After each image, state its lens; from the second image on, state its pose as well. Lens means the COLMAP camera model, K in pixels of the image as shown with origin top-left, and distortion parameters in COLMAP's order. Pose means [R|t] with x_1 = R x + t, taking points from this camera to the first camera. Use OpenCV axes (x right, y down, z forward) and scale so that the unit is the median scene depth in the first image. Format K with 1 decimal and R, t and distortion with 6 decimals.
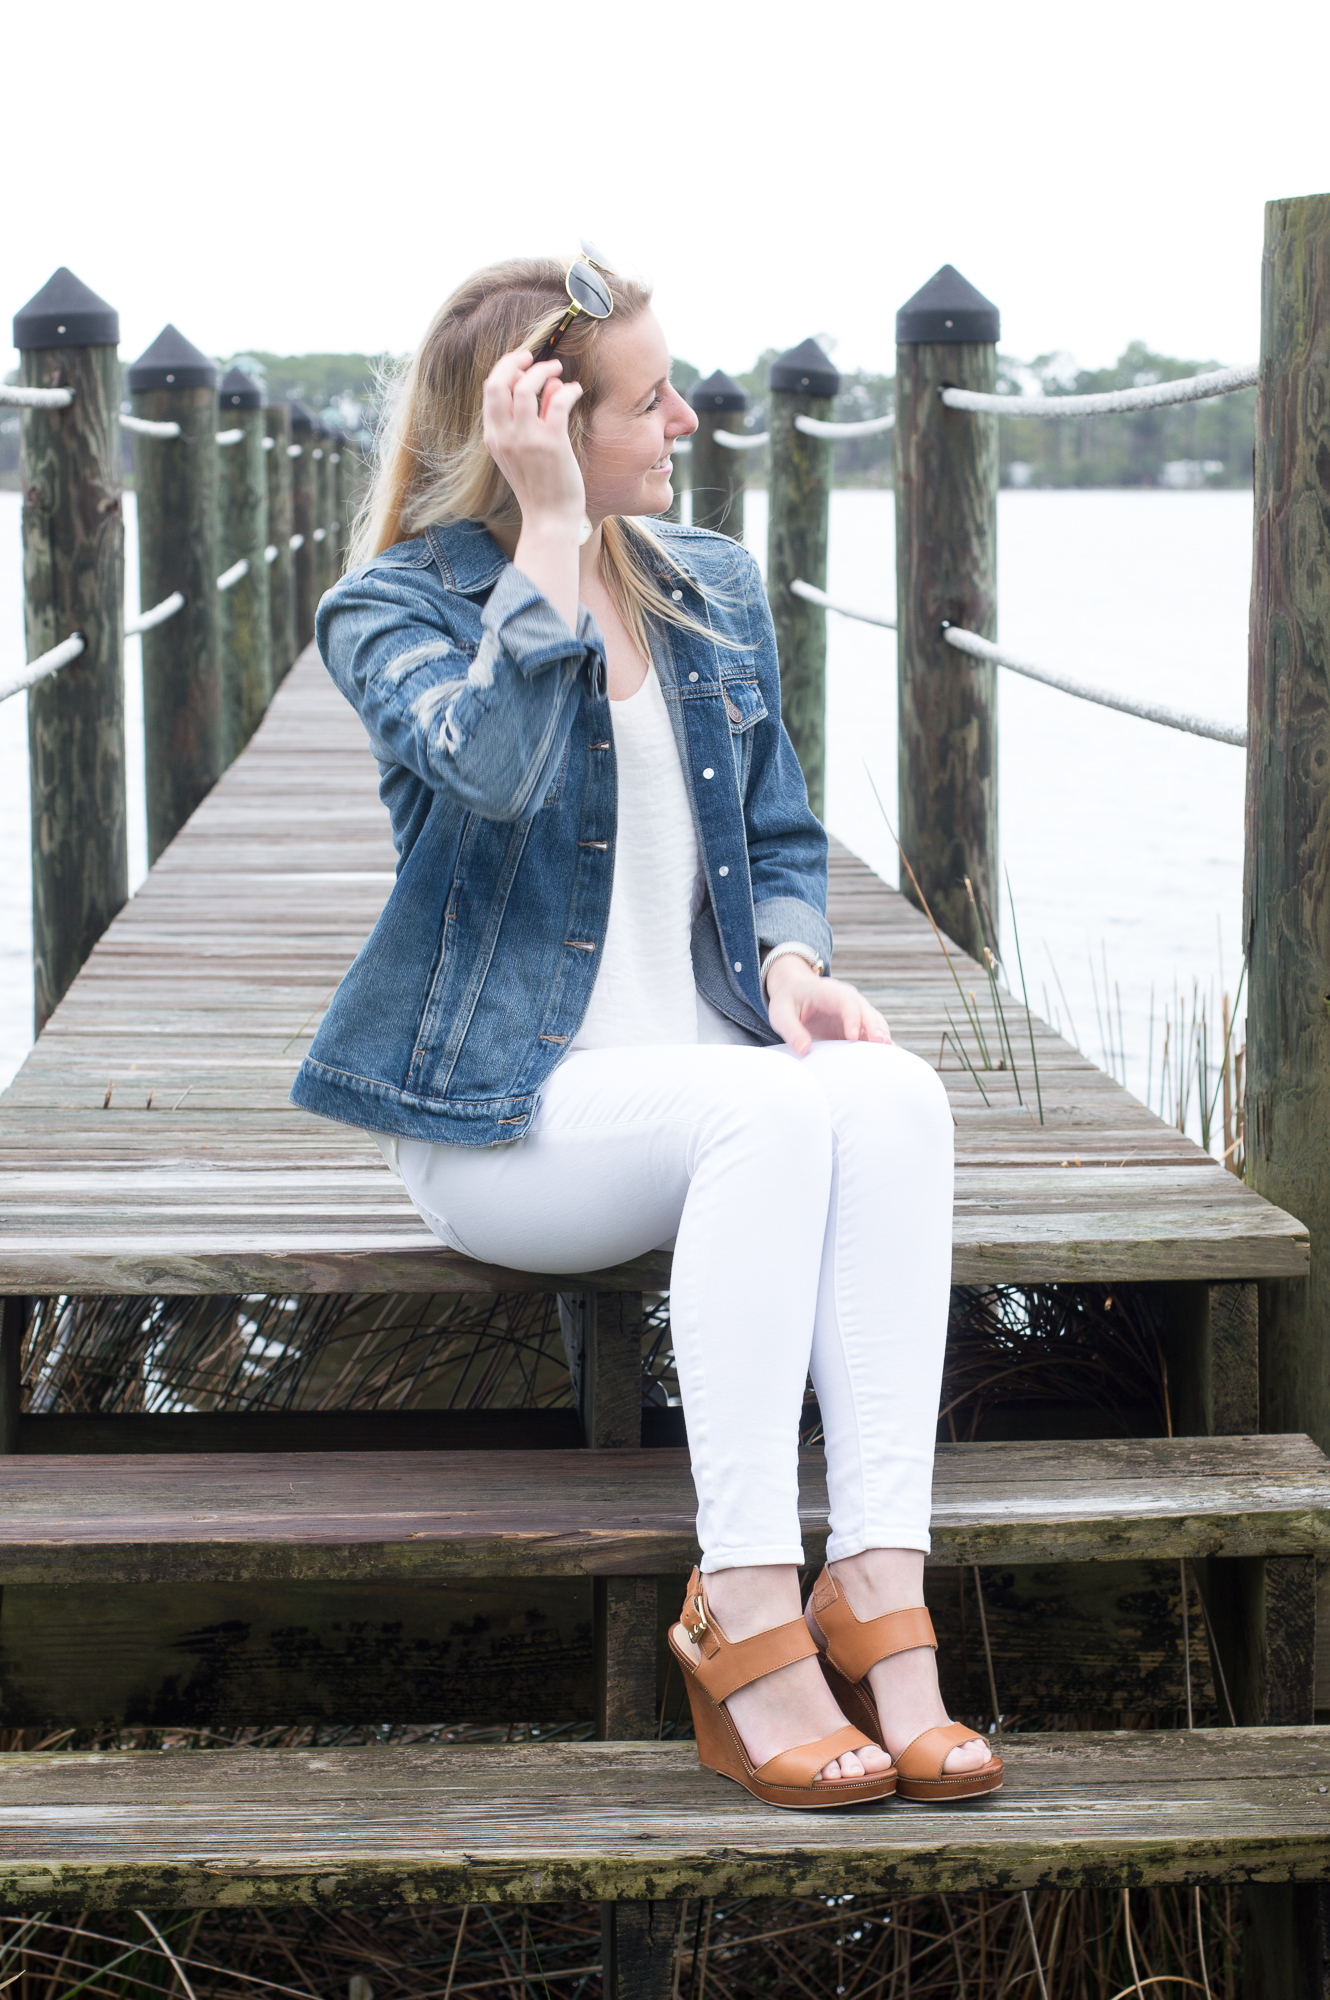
lens RADIAL K [[4672.8, 0, 645.3], [0, 4672.8, 996.2], [0, 0, 1]] dist [-0.097768, 0.000000]
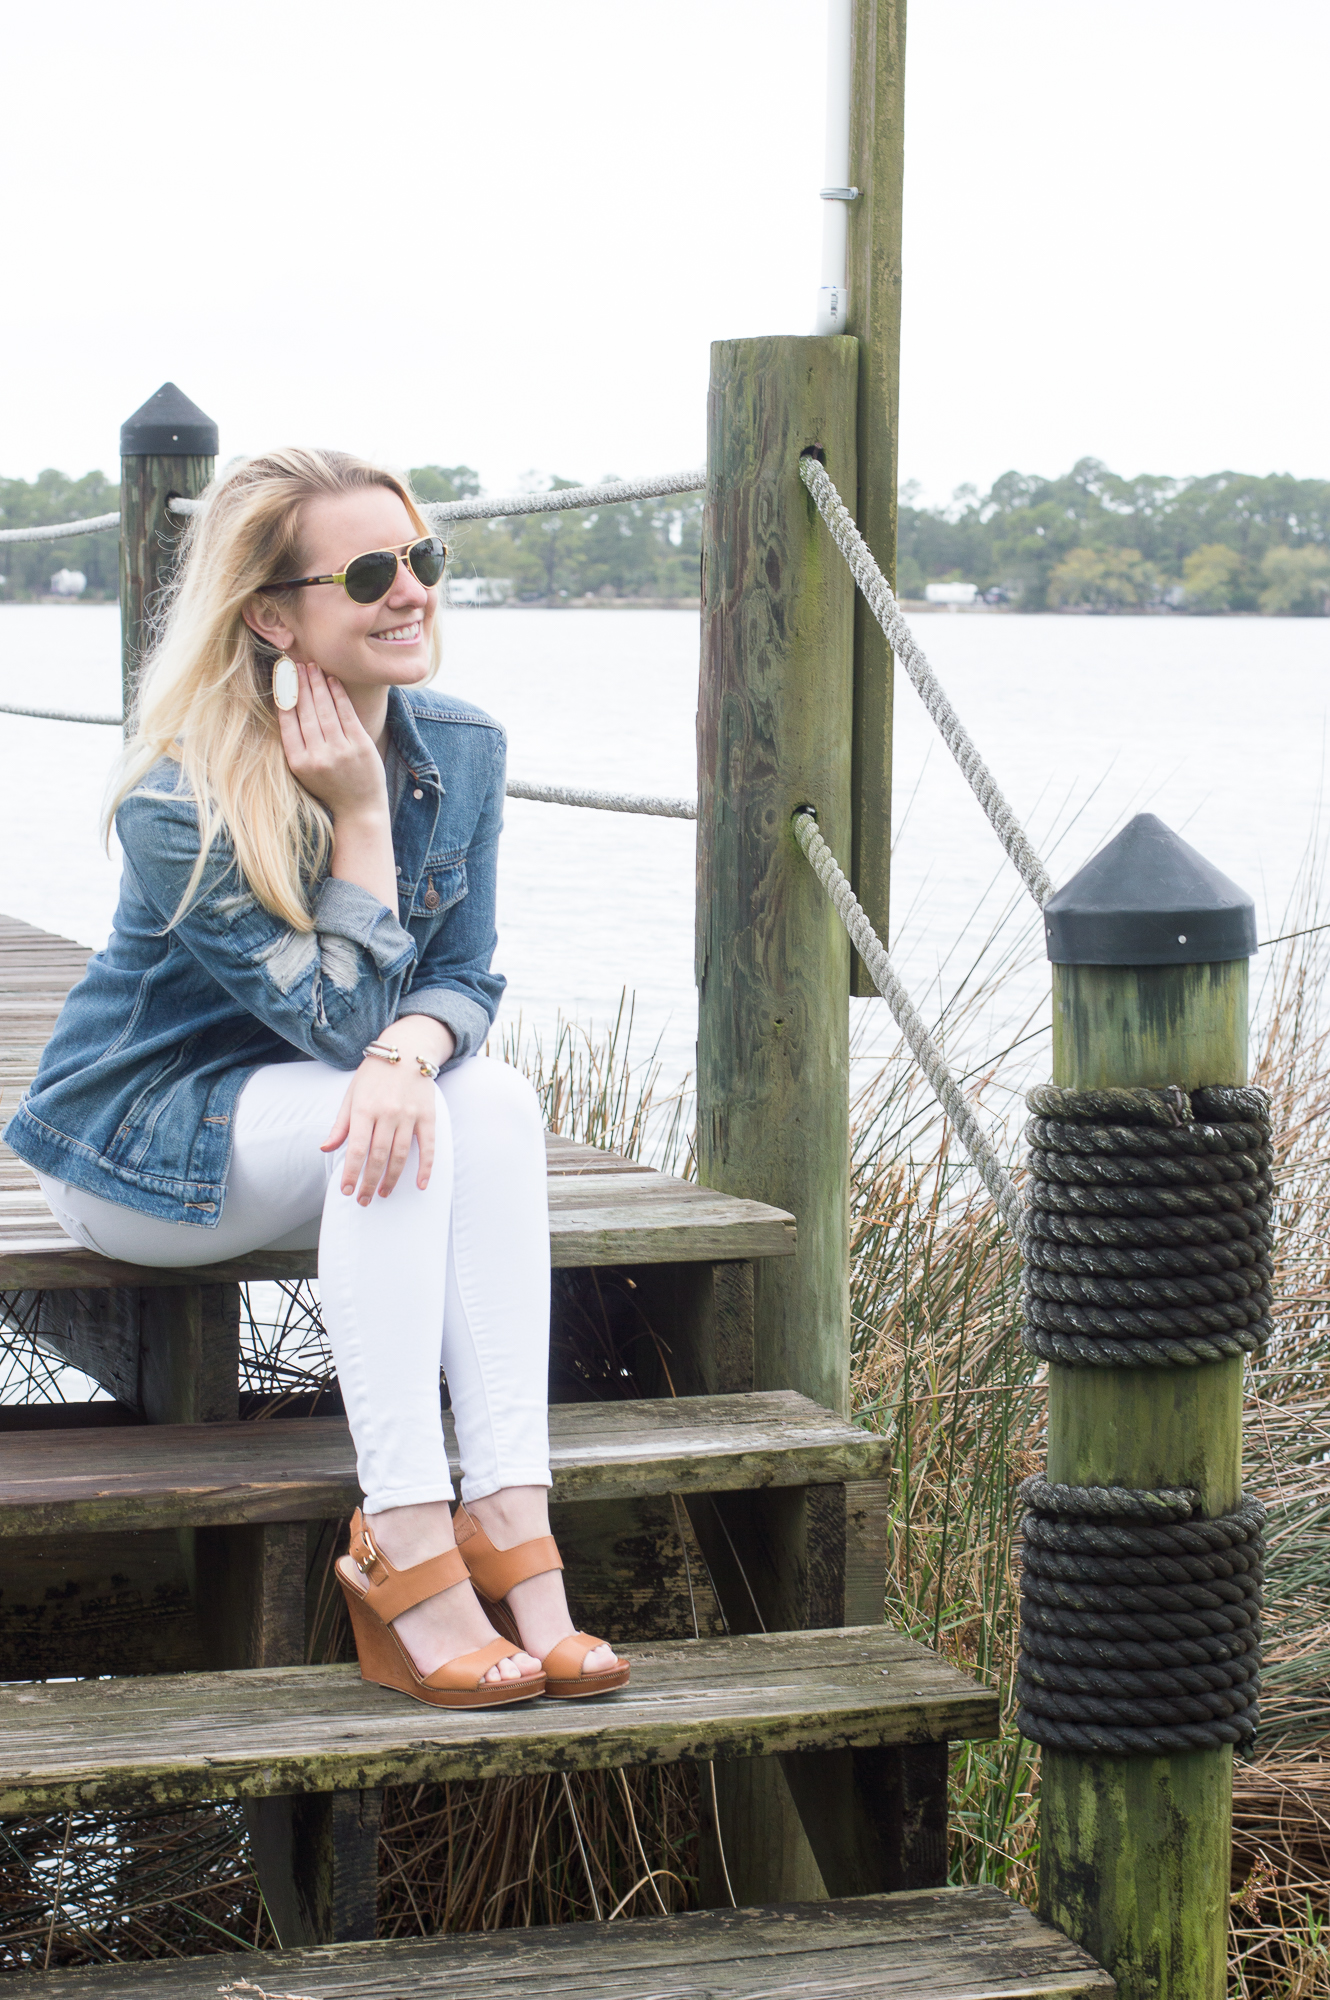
lens RADIAL K [[4672.8, 0, 687.4], [0, 4672.8, 1002.5], [0, 0, 1]] dist [-0.097768, 0.000000]
pose [[0.962511, -0.012768, 0.270942, -0.216133], [0.018941, 0.999617, -0.020180, 0.020996], [-0.270581, 0.024556, 0.962384, -0.136584]]
